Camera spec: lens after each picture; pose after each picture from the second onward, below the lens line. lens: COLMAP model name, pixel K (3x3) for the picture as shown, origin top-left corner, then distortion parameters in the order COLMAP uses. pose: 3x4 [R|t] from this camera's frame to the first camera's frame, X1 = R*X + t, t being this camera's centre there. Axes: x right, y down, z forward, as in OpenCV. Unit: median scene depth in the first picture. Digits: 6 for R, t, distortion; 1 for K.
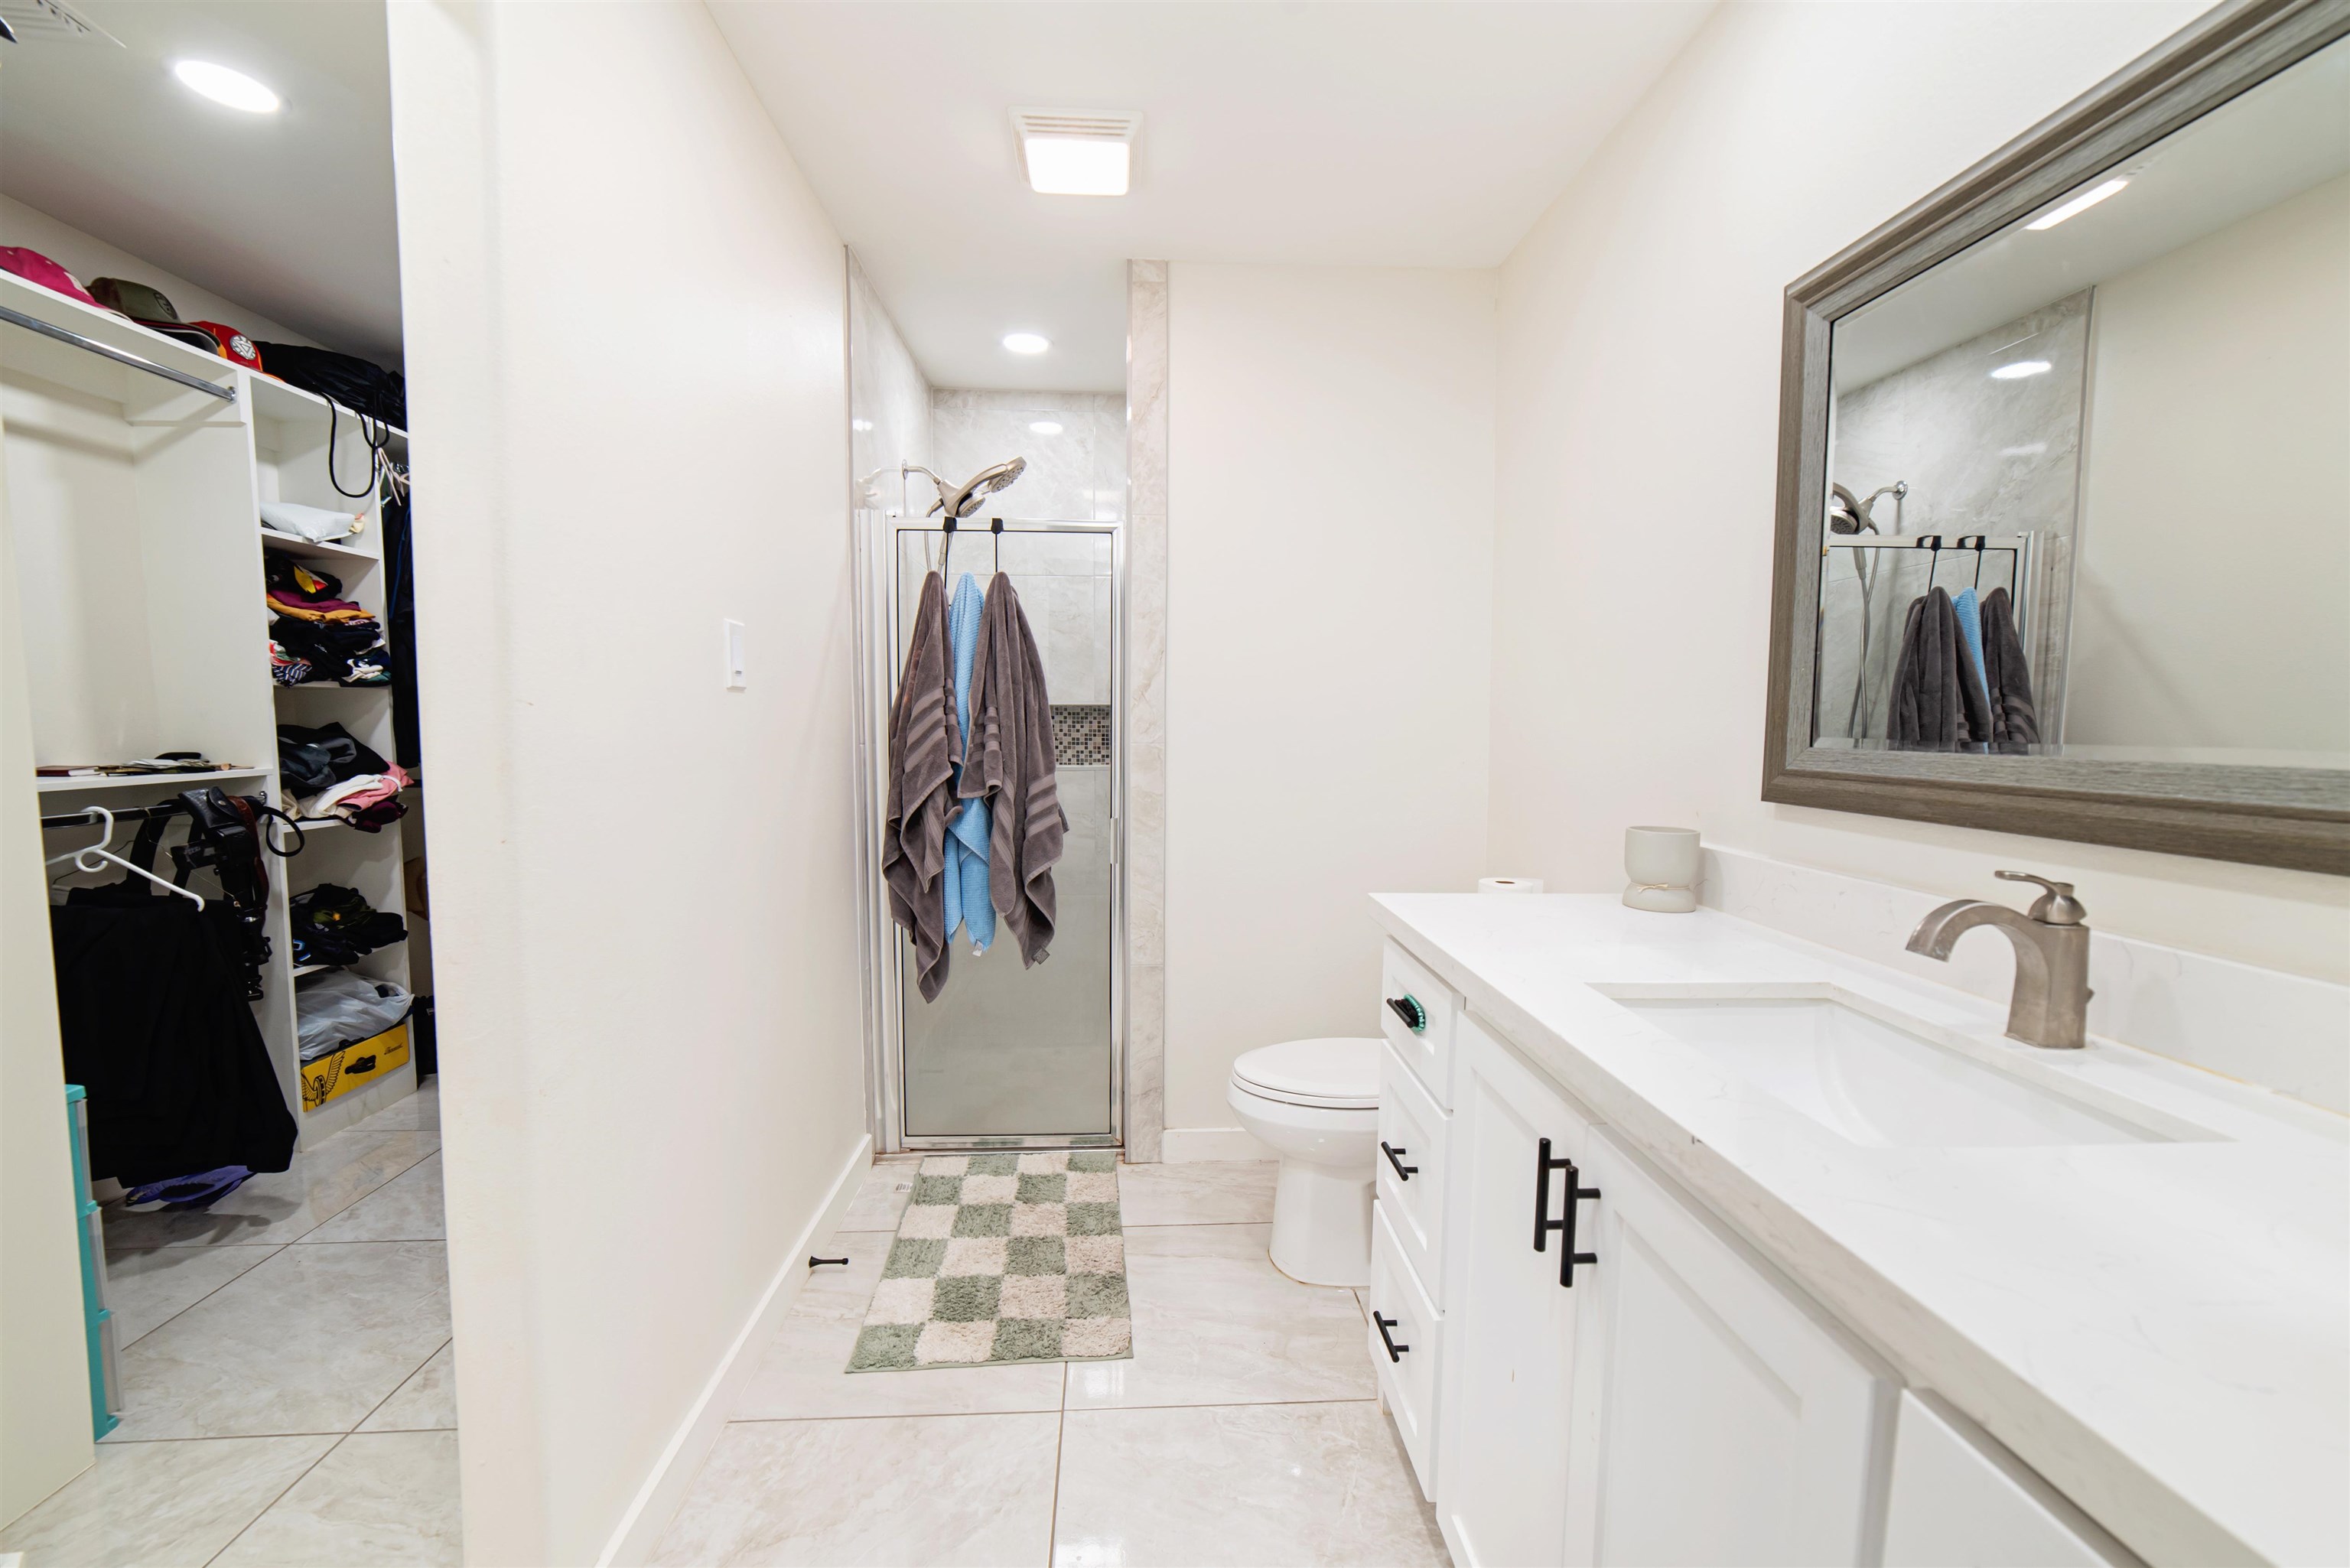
lens RADIAL K [[943.8, 0, 1172.4], [0, 943.8, 792.0], [0, 0, 1]] dist [-0.014445, 0.008296]
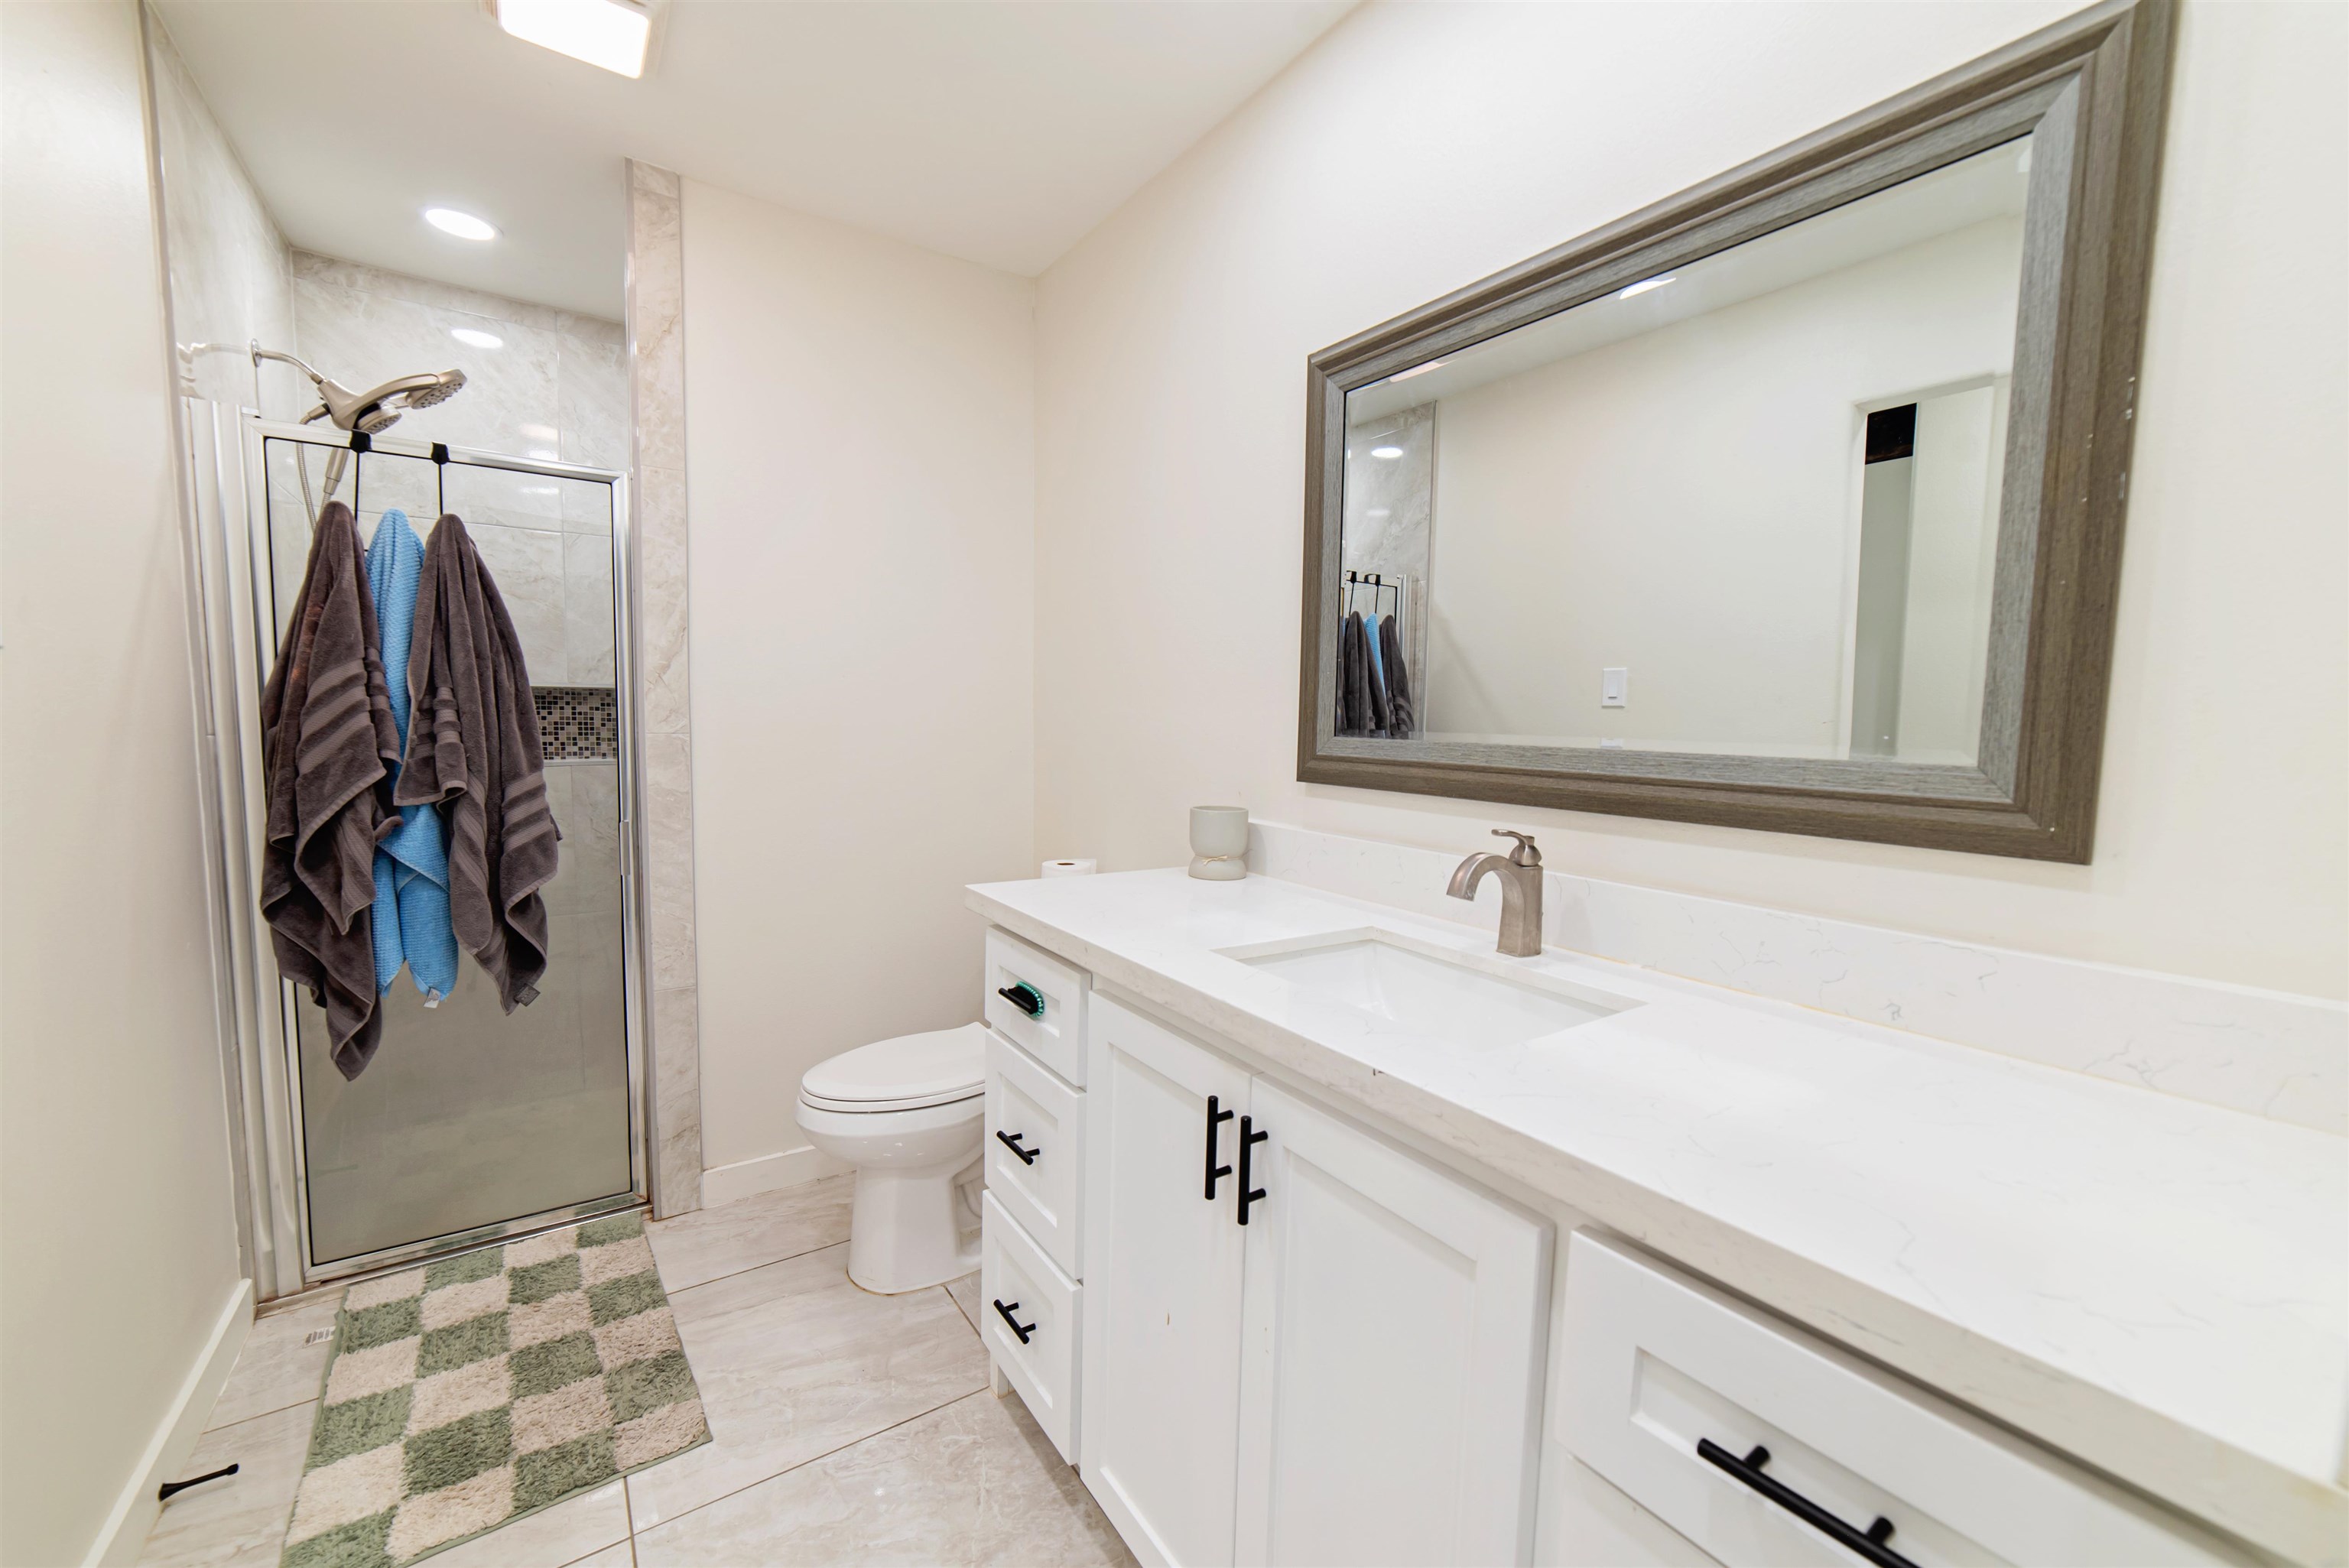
lens RADIAL K [[926.6, 0, 1162.4], [0, 926.6, 791.8], [0, 0, 1]] dist [-0.013073, 0.007931]
pose [[0.857235, -0.033709, 0.513821, -0.206864], [0.026642, 0.999422, 0.021119, -0.011070], [-0.514236, -0.004414, 0.857638, 0.112006]]
